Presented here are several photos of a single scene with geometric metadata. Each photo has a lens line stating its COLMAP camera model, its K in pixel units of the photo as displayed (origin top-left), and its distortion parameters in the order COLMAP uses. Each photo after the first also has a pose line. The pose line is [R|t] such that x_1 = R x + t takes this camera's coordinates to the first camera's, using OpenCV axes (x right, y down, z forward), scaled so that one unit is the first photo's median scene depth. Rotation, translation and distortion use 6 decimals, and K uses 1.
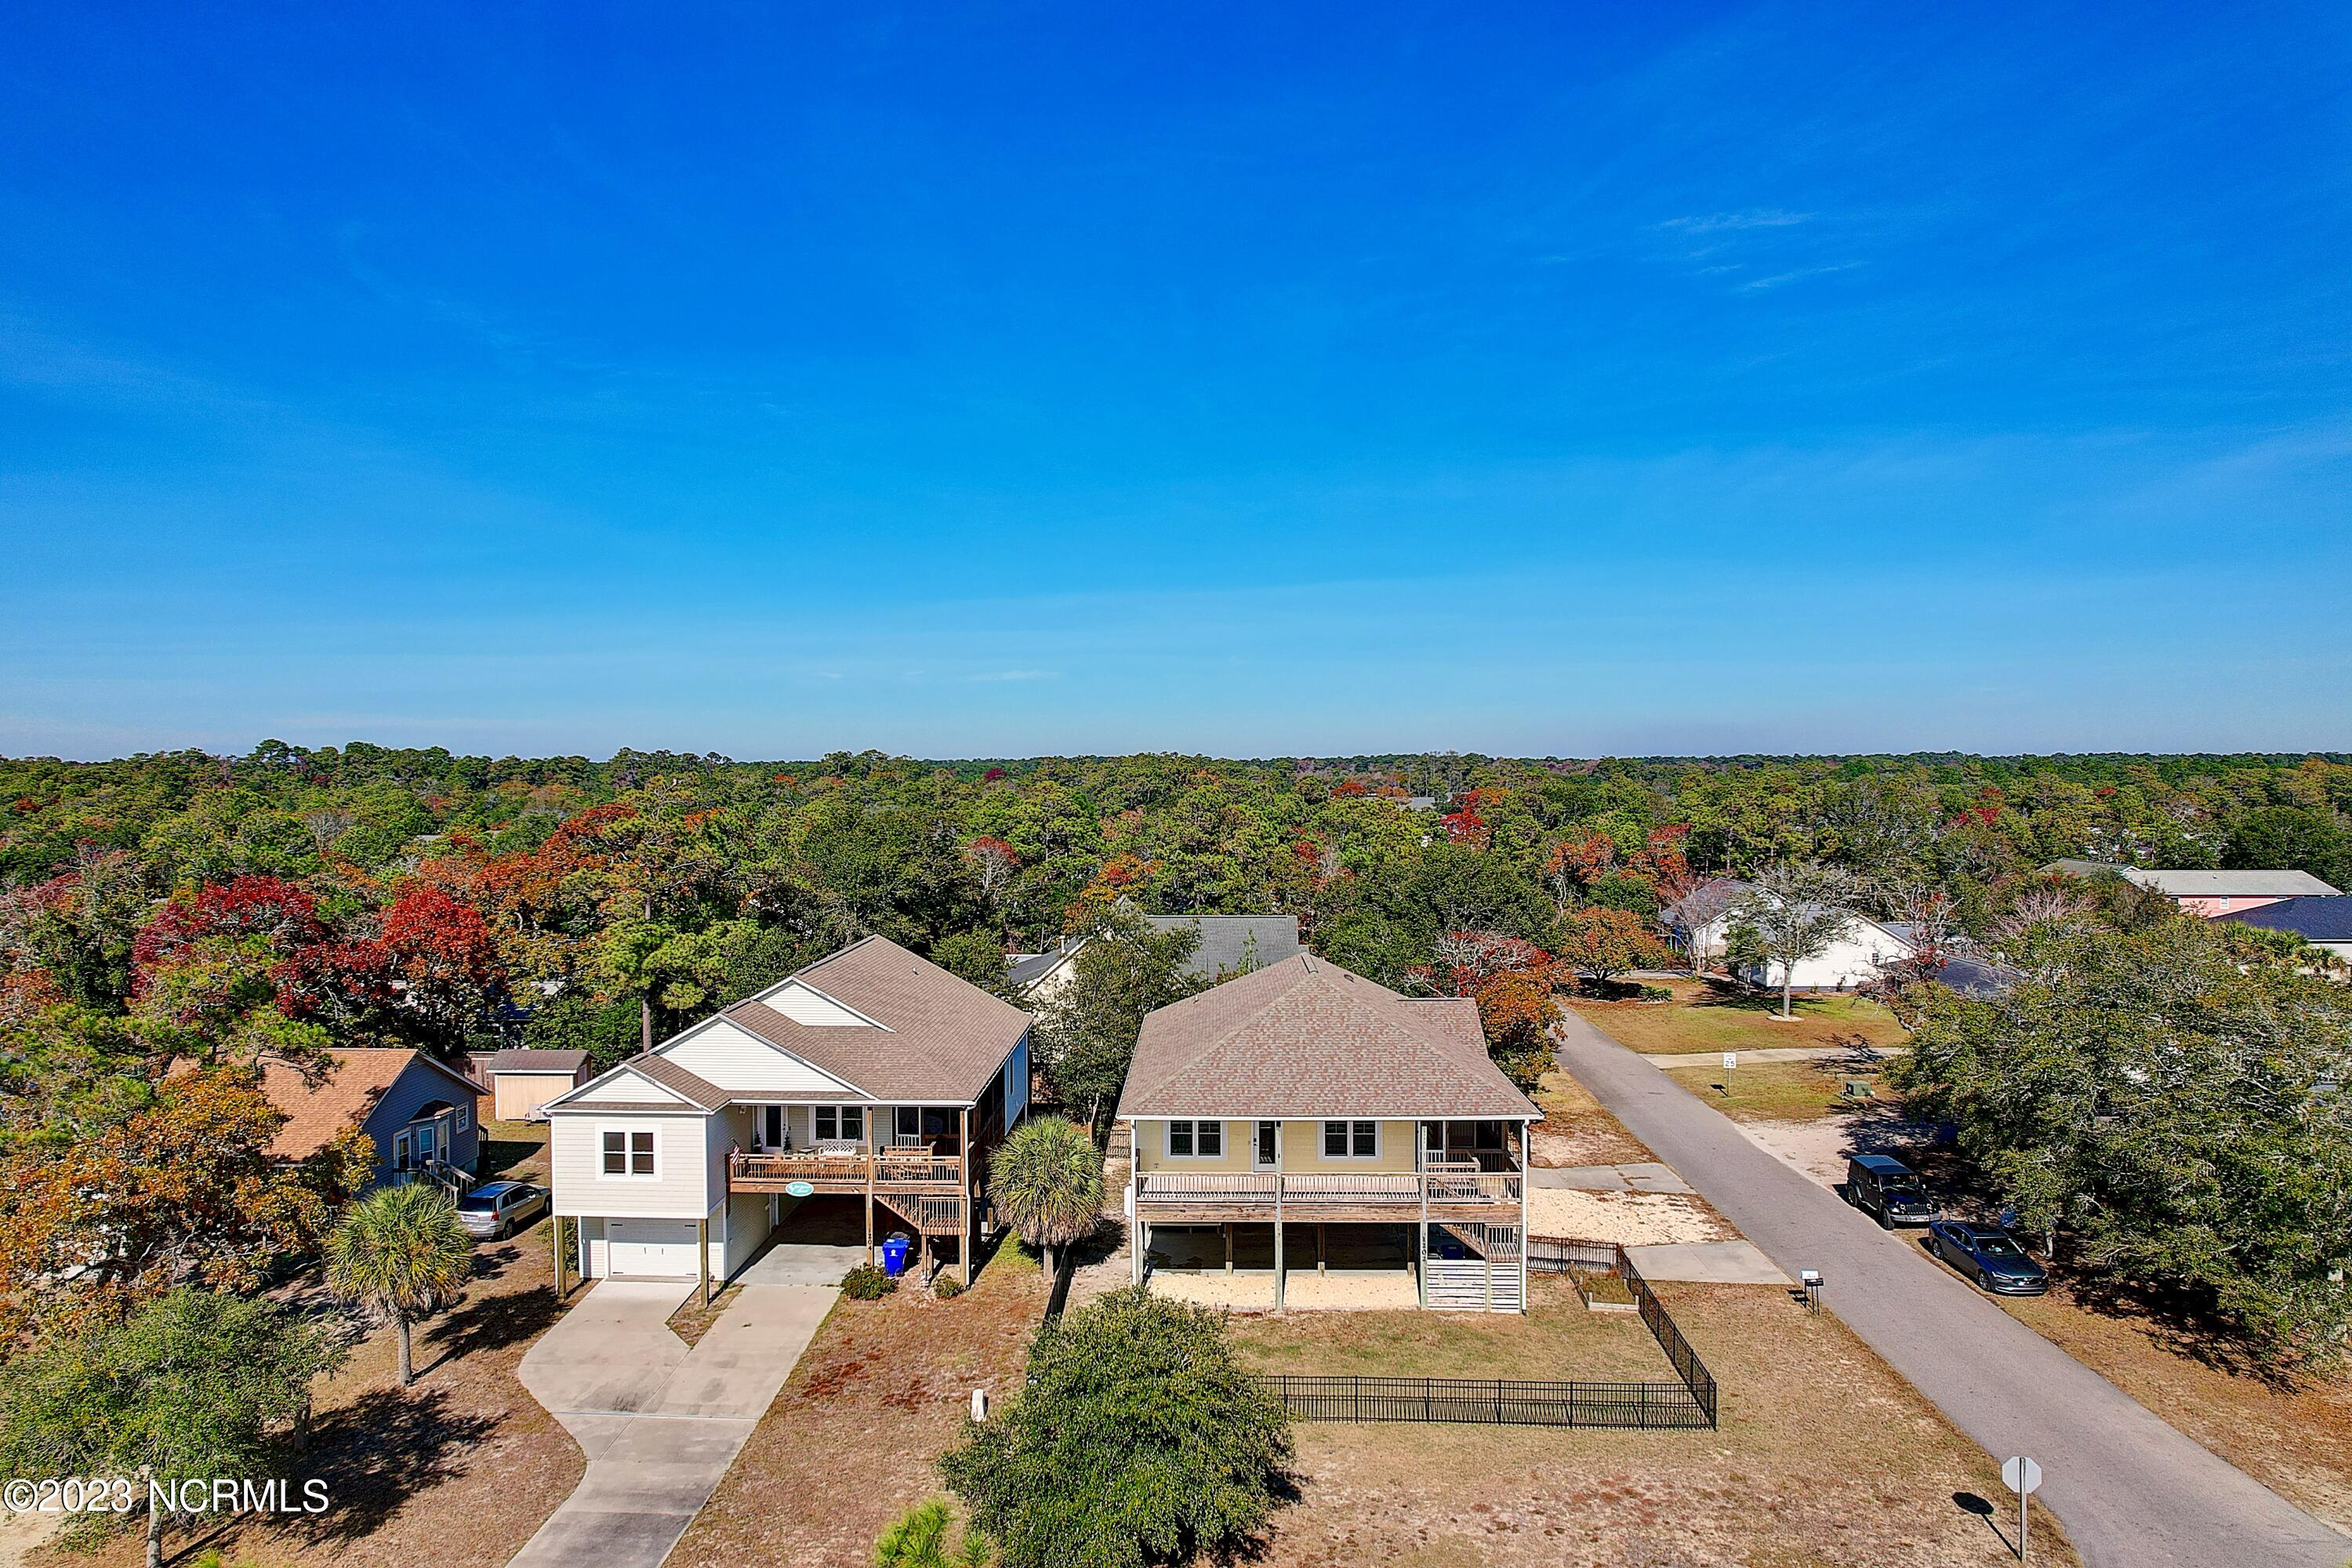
lens RADIAL K [[1481.1, 0, 1176.0], [0, 1481.1, 784.0], [0, 0, 1]] dist [-0.074953, 0.058132]
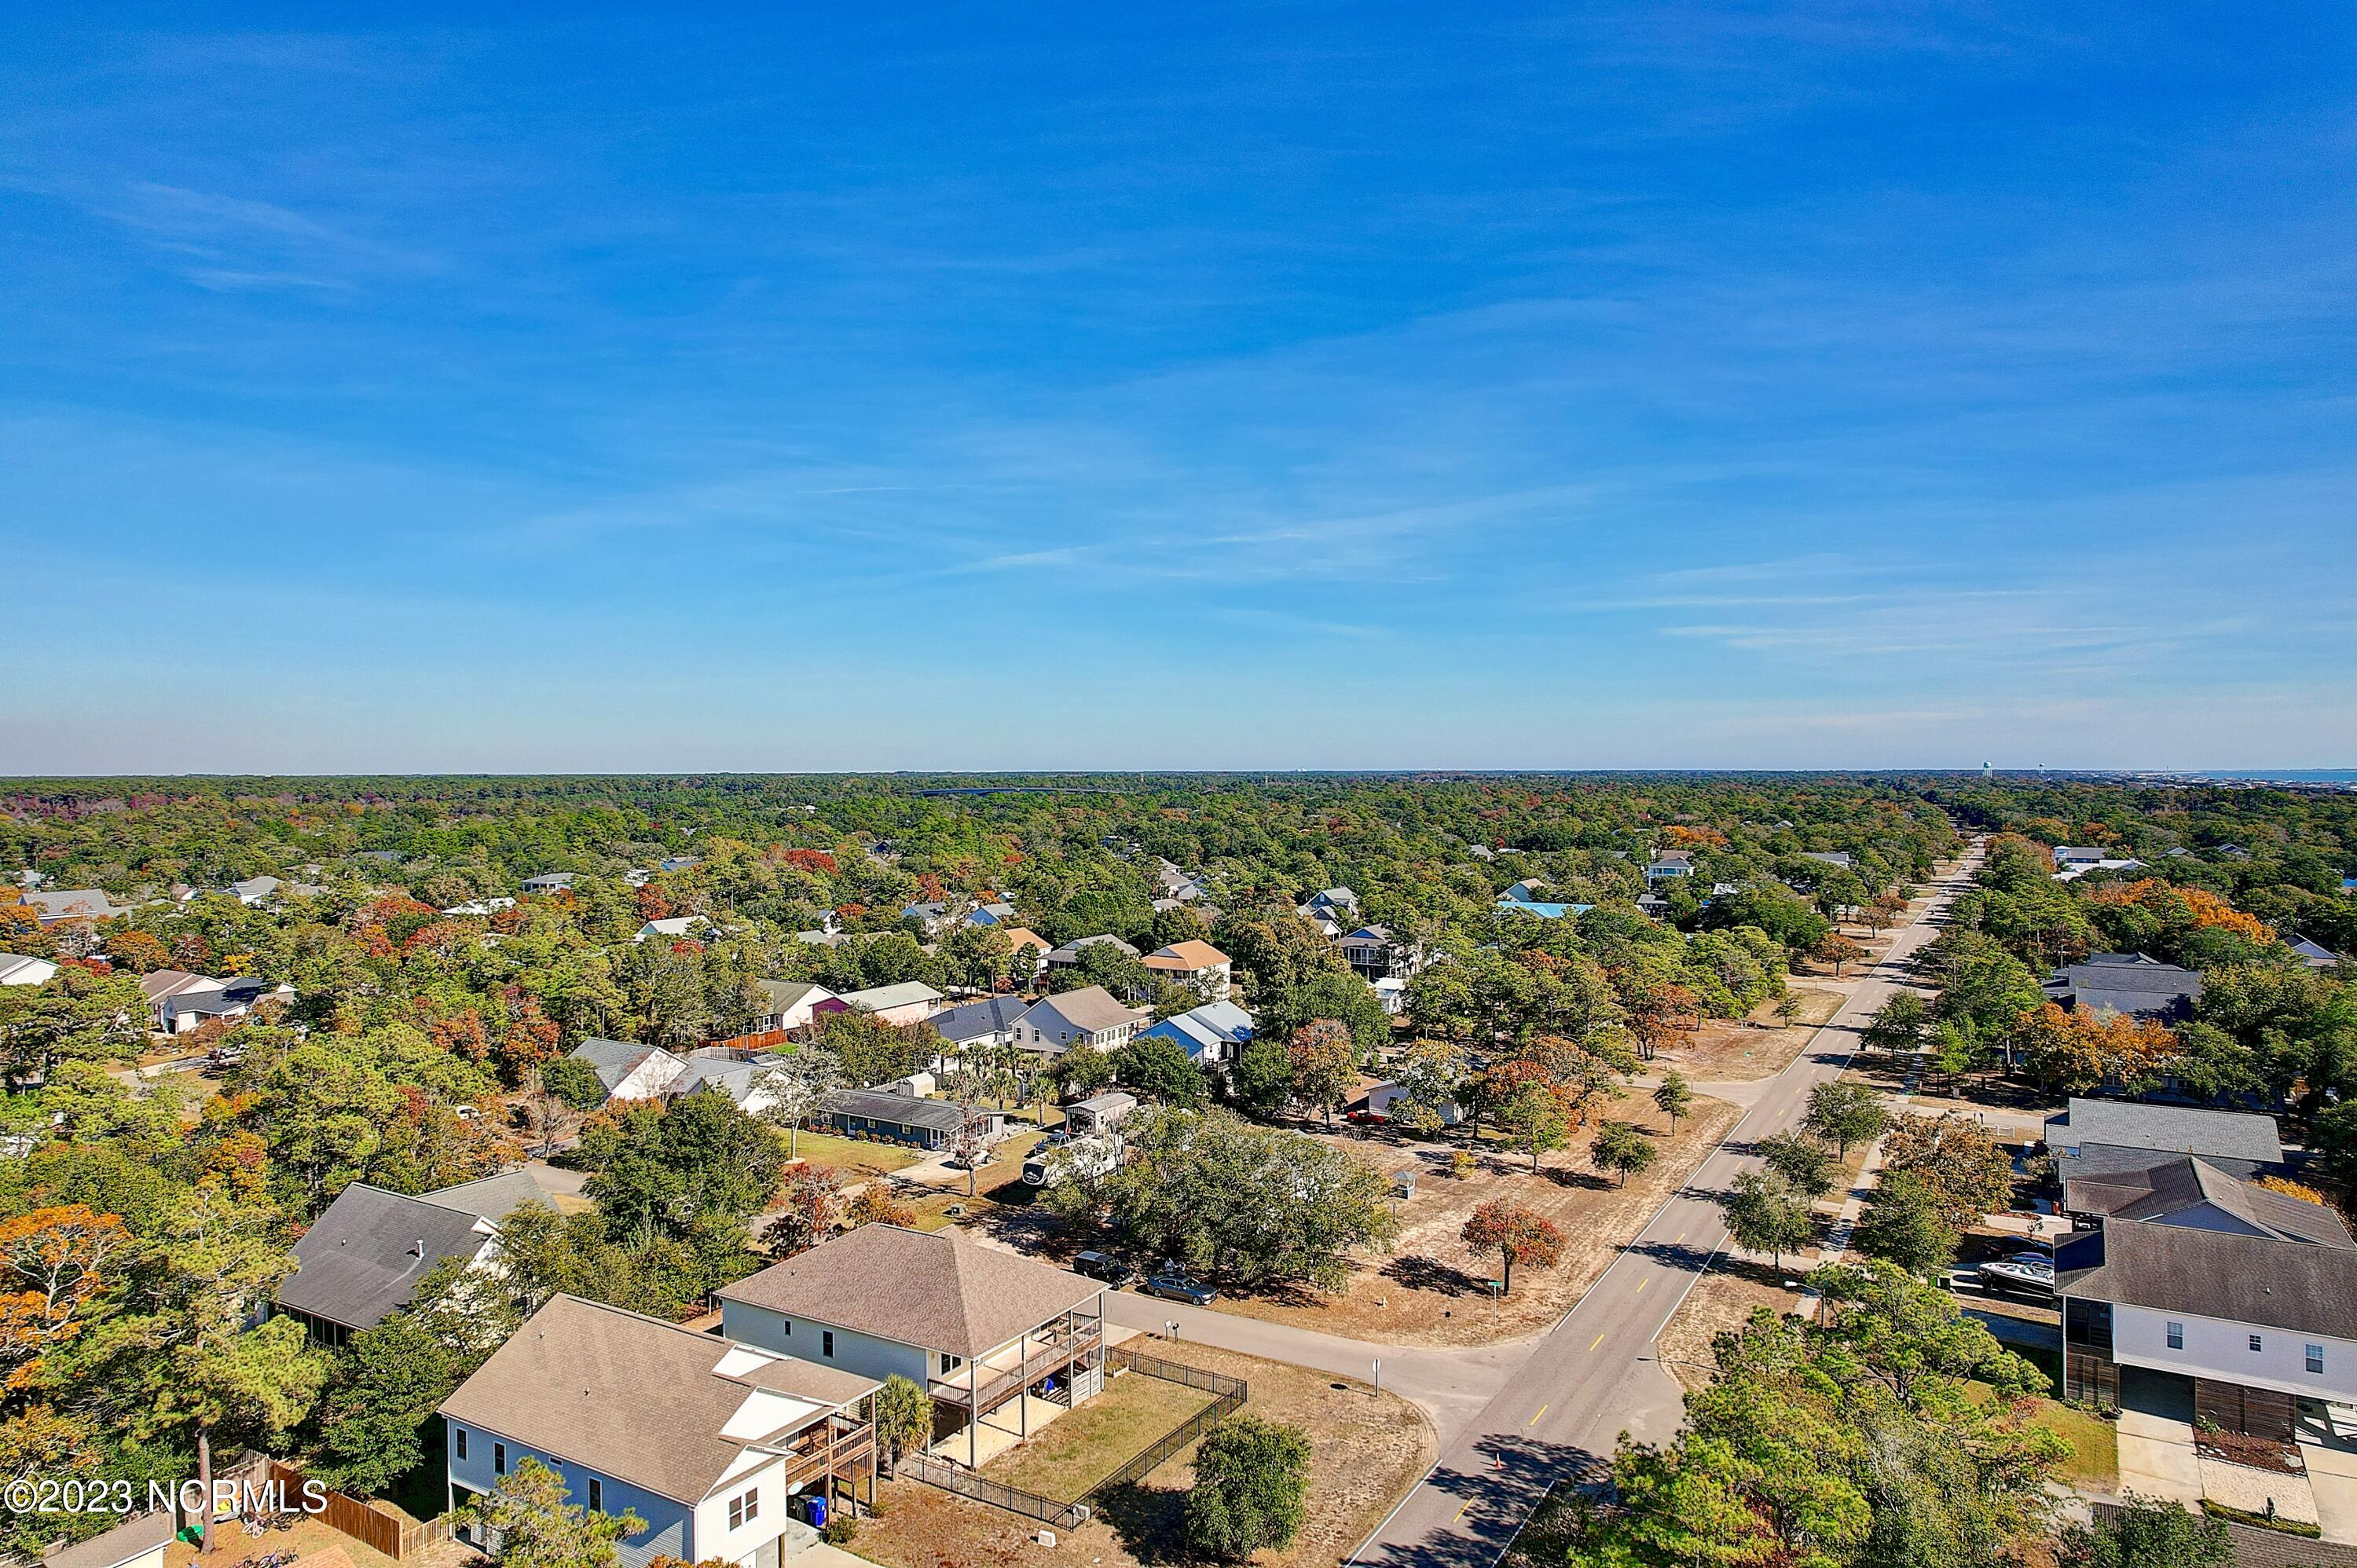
lens RADIAL K [[1520.2, 0, 1159.9], [0, 1520.2, 772.1], [0, 0, 1]] dist [-0.079398, 0.073096]
pose [[0.492000, -0.004527, 0.870583, -1.393416], [0.011234, 0.999936, -0.001149, -0.429584], [-0.870523, 0.010346, 0.492020, -0.031583]]
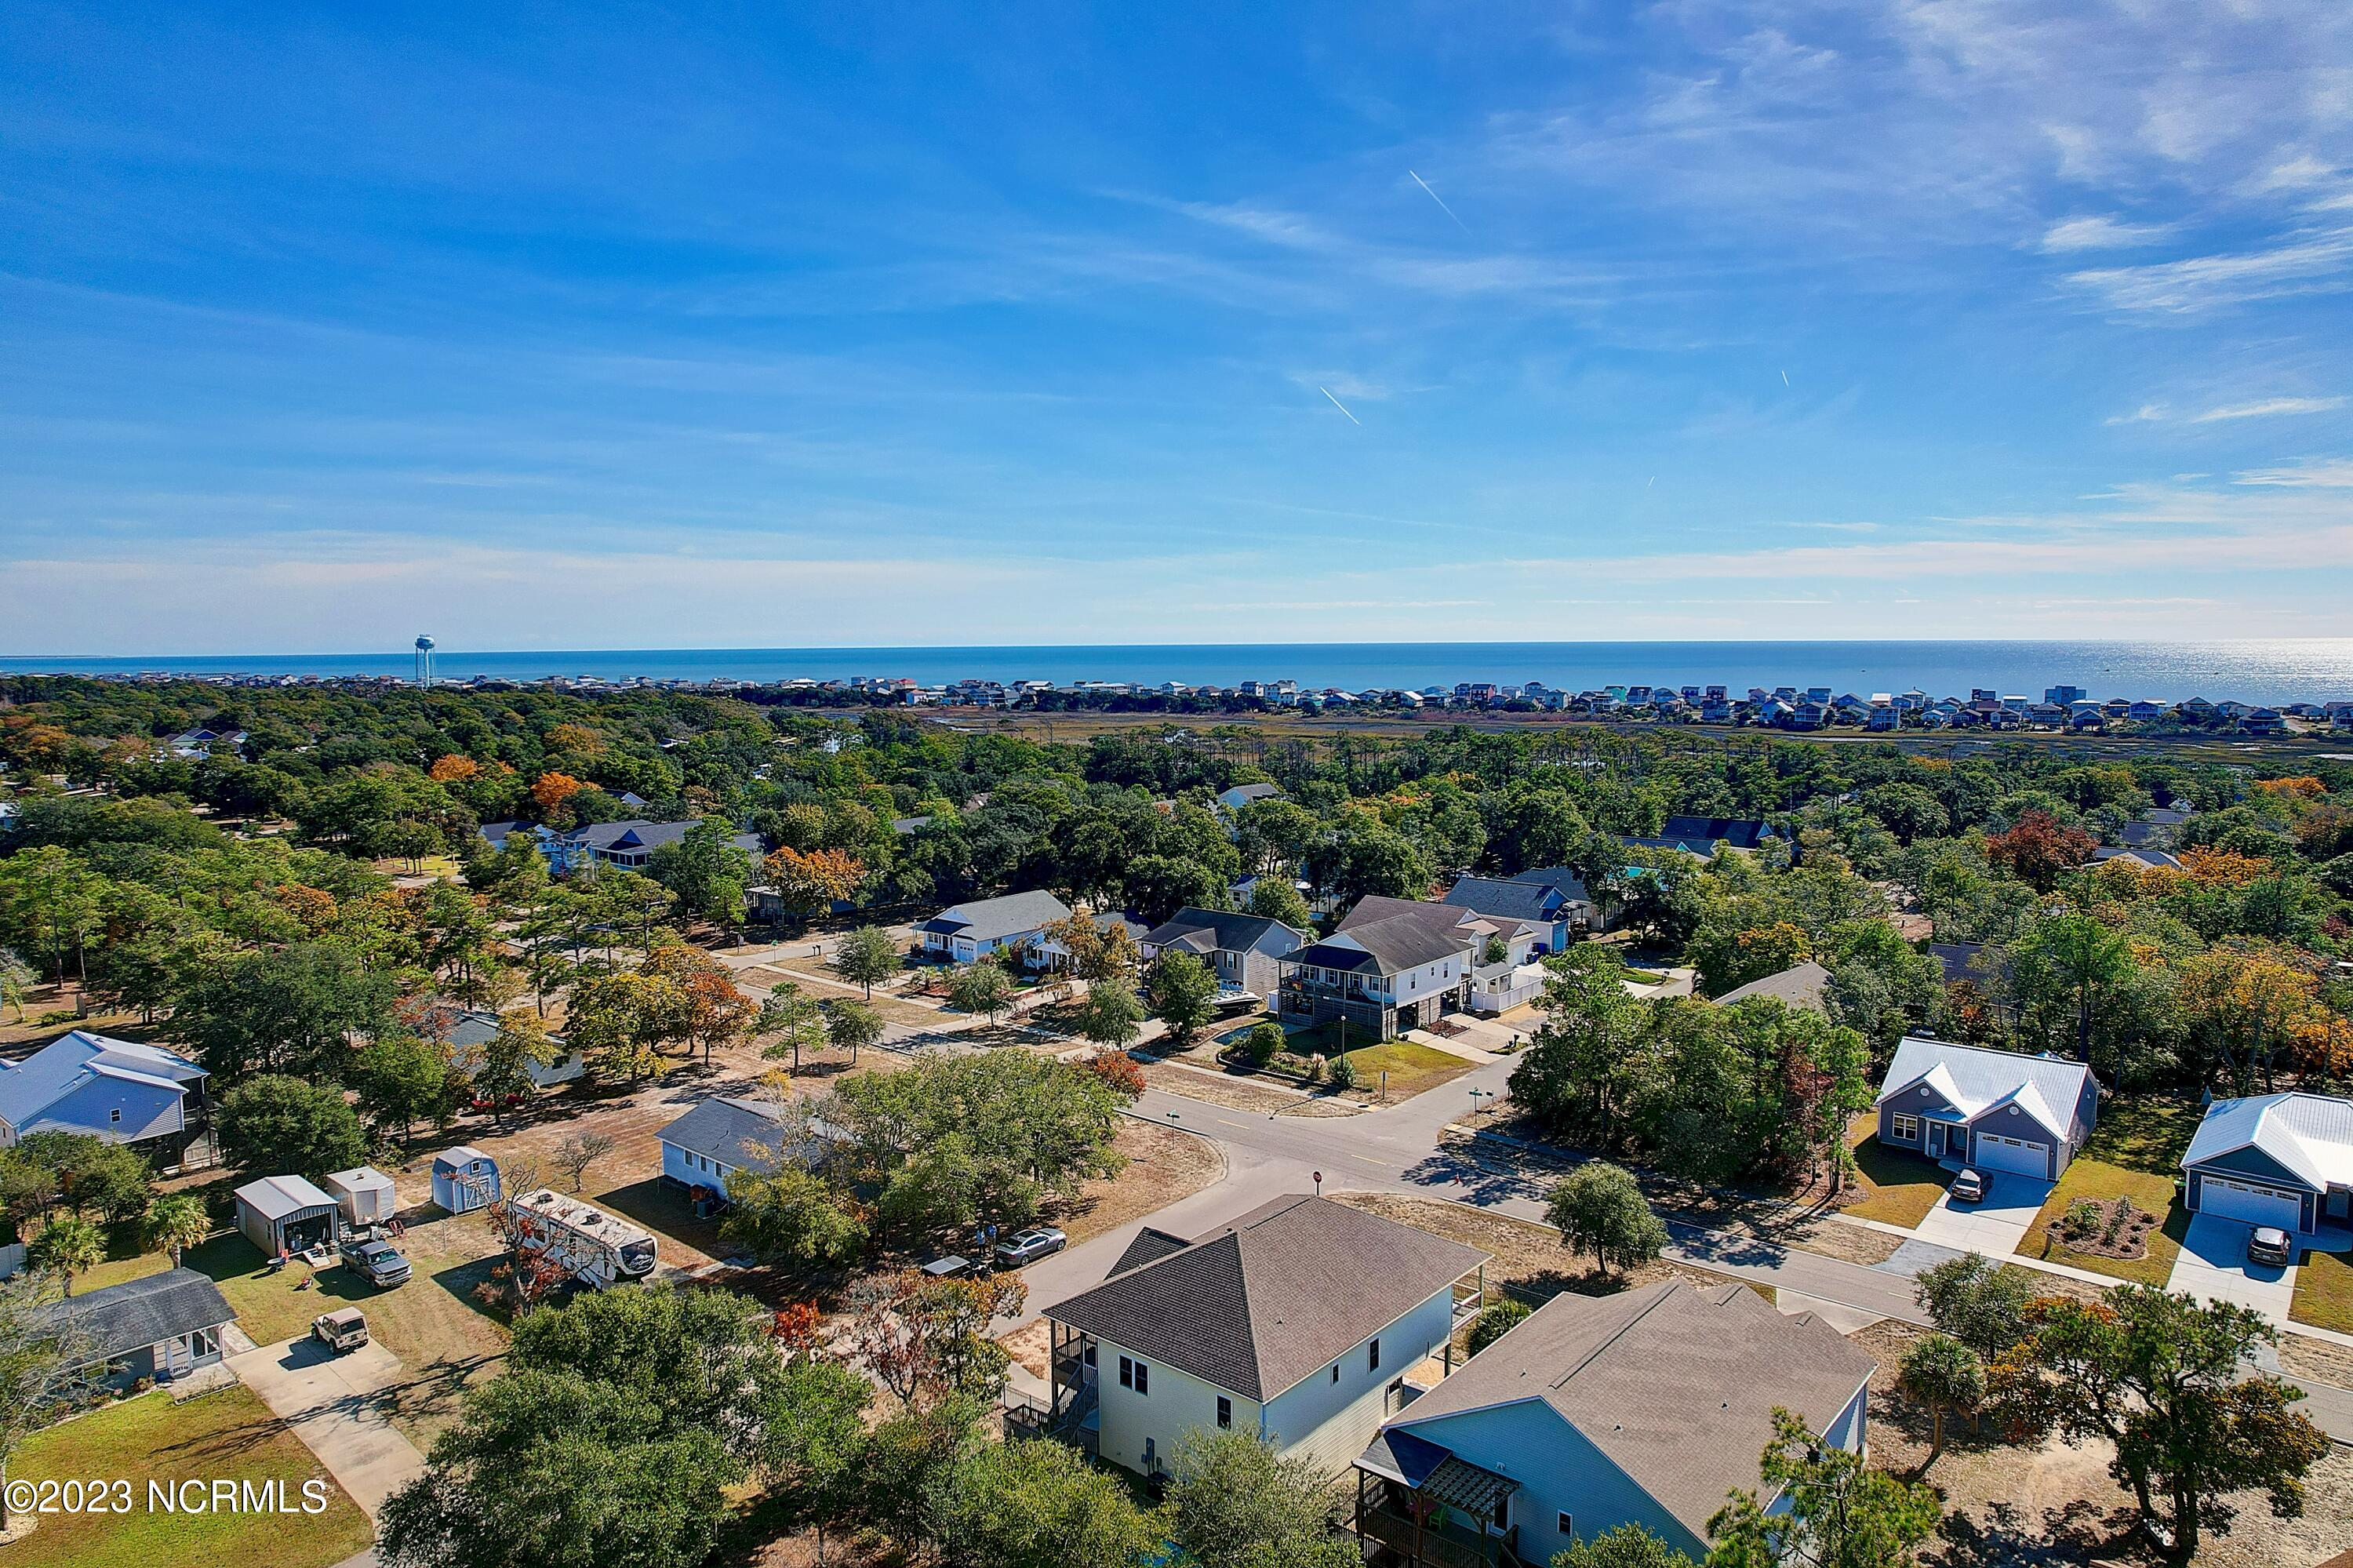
lens RADIAL K [[1507.0, 0, 1175.3], [0, 1507.0, 883.5], [0, 0, 1]] dist [-0.027953, 0.001013]
pose [[-0.780358, -0.094107, 0.618211, -0.732736], [0.012425, 0.986083, 0.165790, -0.447409], [-0.625209, 0.137057, -0.768329, 2.387088]]
